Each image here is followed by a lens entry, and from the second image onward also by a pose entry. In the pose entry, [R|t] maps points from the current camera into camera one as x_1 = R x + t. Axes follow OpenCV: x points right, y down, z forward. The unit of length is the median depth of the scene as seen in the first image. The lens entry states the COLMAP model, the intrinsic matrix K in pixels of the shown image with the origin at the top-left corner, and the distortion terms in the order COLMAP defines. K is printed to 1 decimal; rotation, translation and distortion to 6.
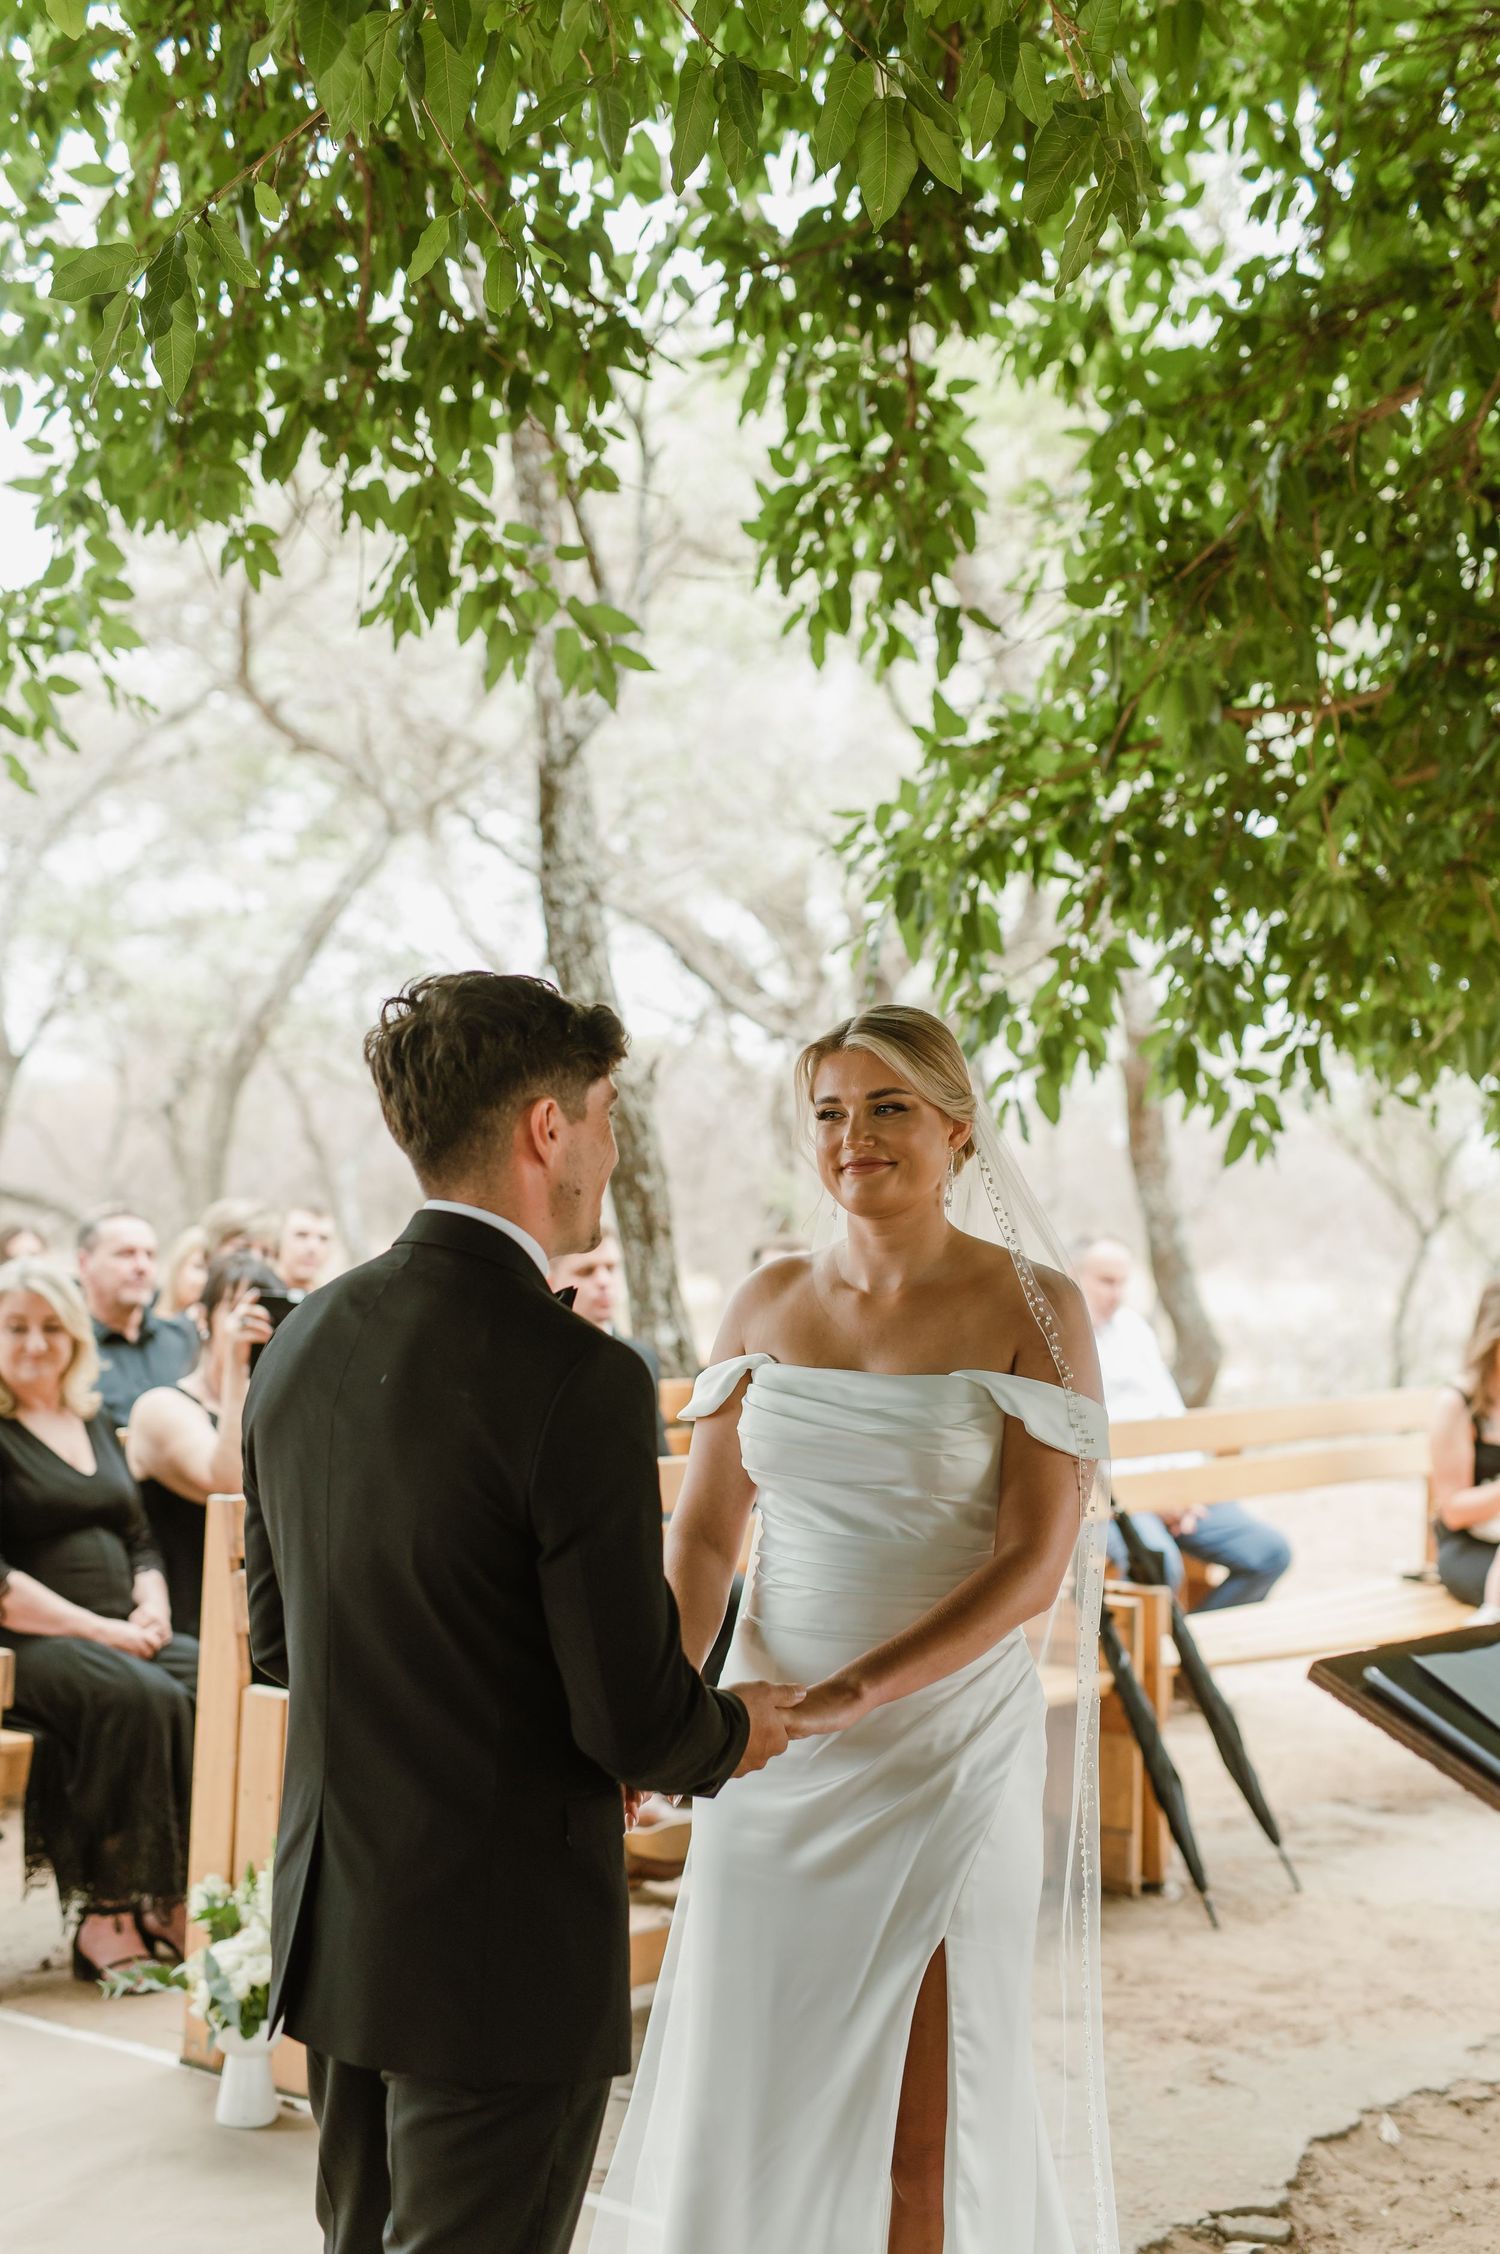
lens RADIAL K [[3289.4, 0, 750.0], [0, 3289.4, 1127.0], [0, 0, 1]] dist [-0.135458, 0.072066]
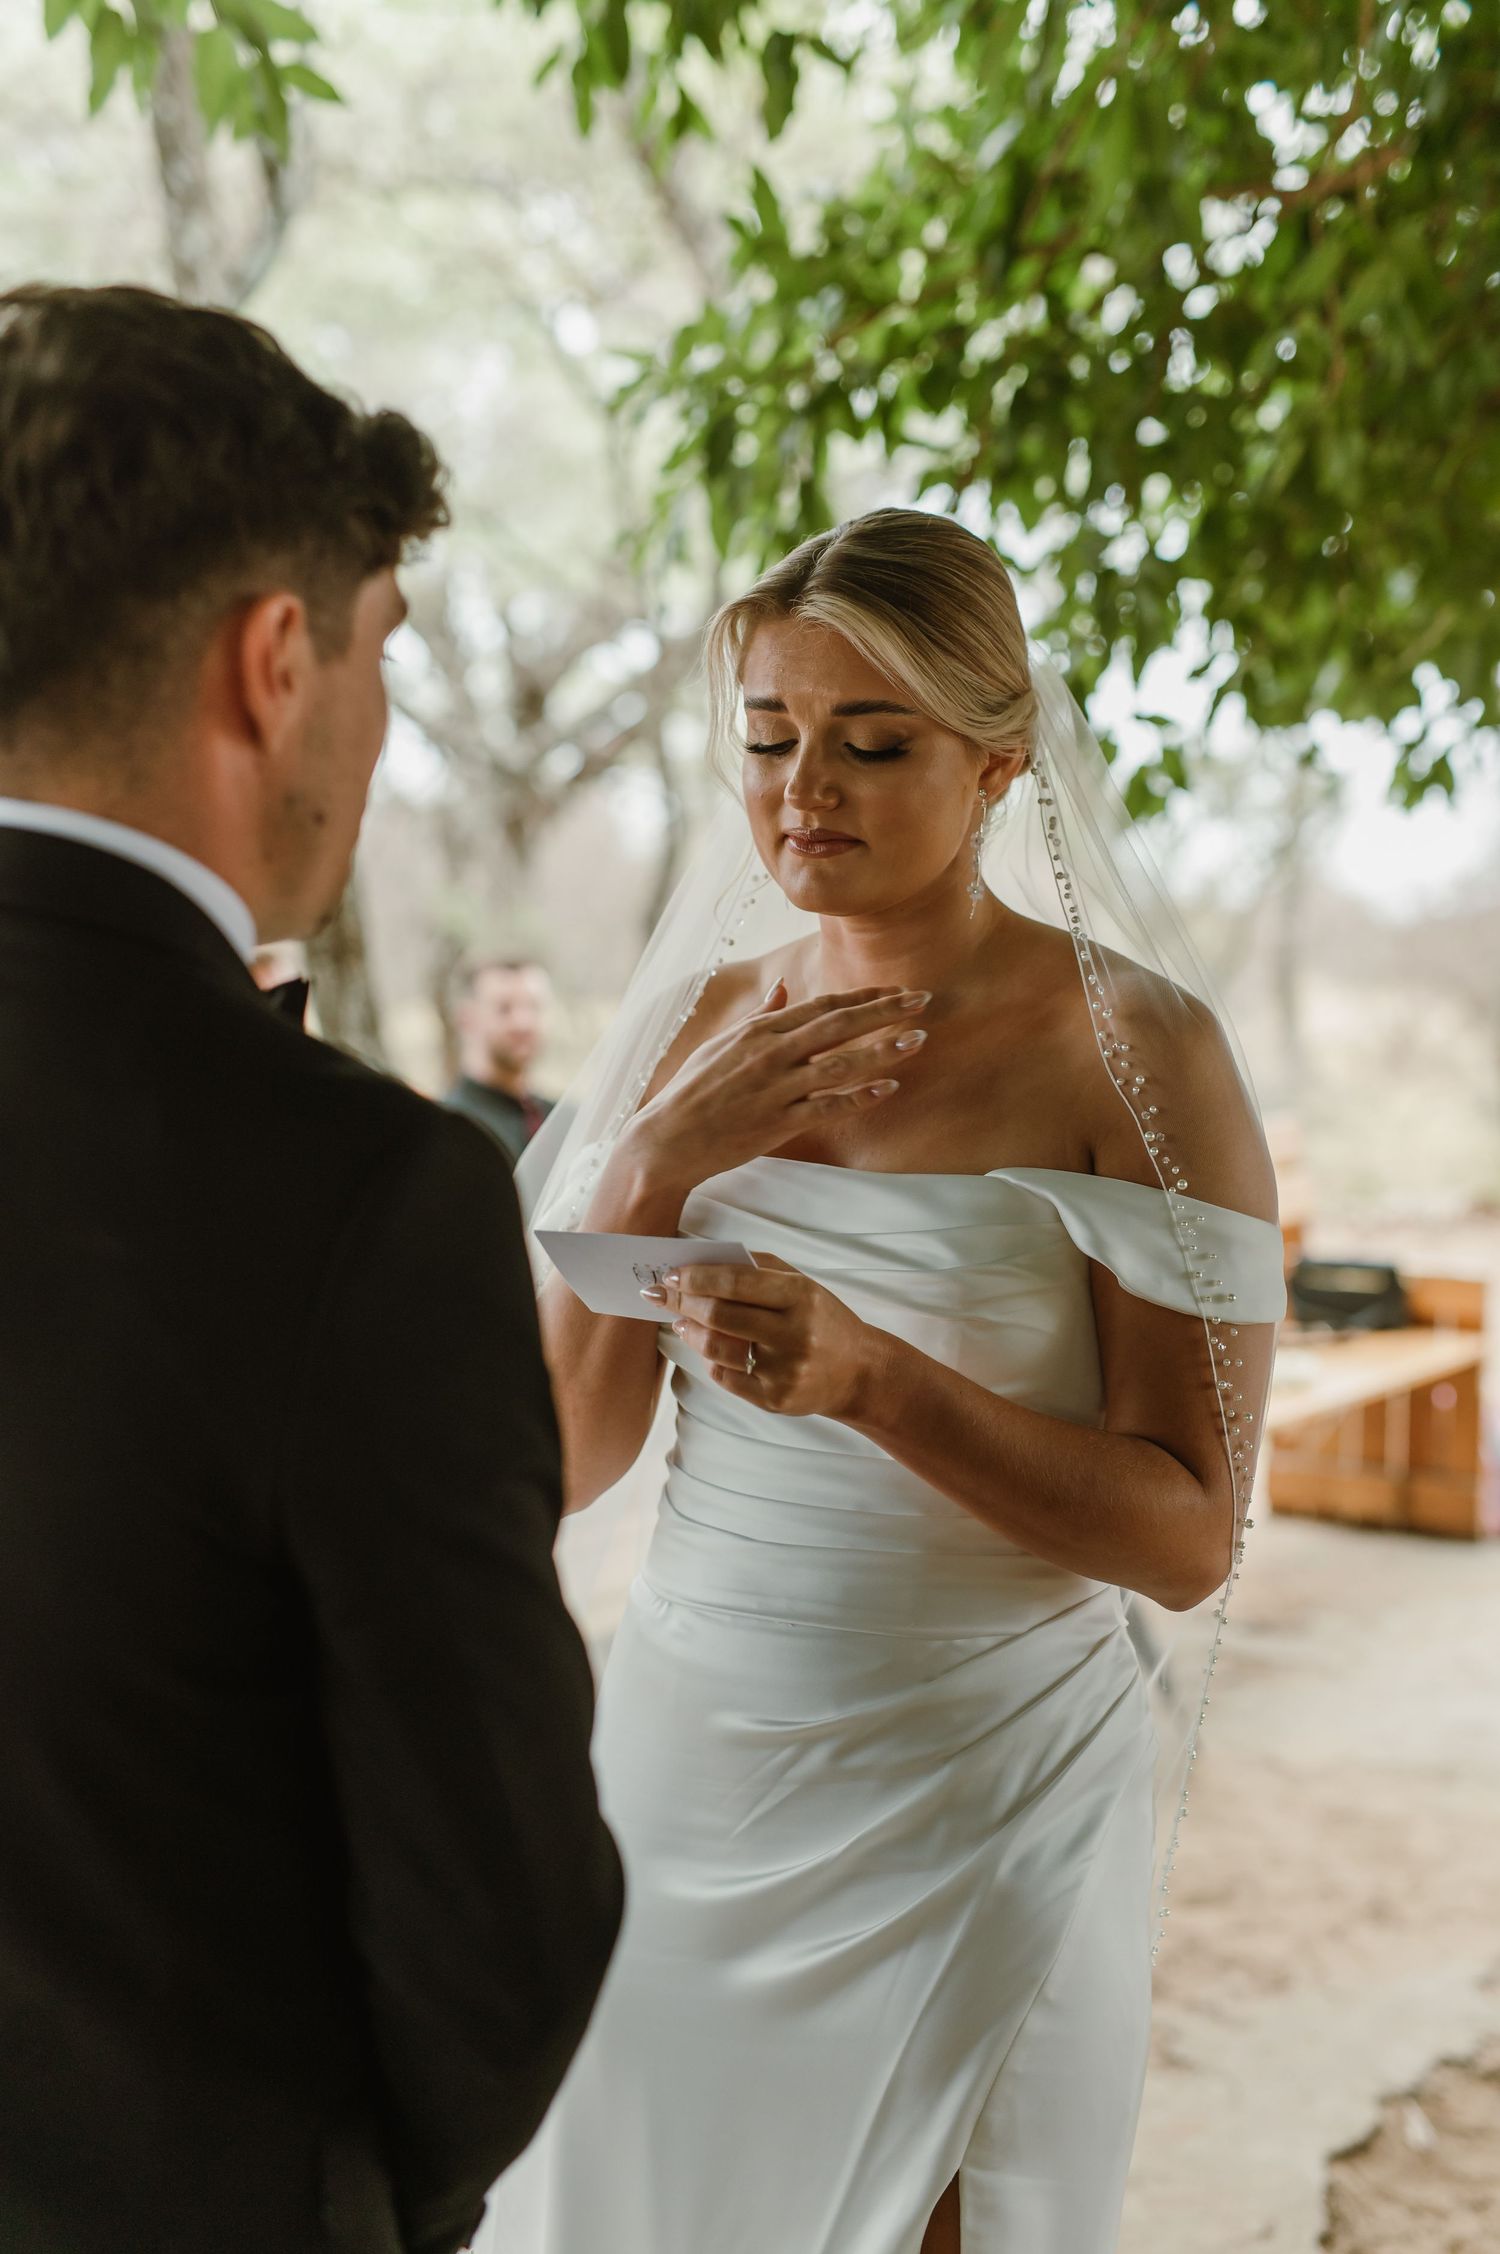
lens RADIAL K [[3289.4, 0, 750.0], [0, 3289.4, 1127.0], [0, 0, 1]] dist [-0.135458, 0.072066]
pose [[0.994119, -0.035449, 0.102323, -0.022759], [0.026694, 0.995963, 0.085703, 0.011919], [-0.104948, -0.082467, 0.991053, 0.286391]]
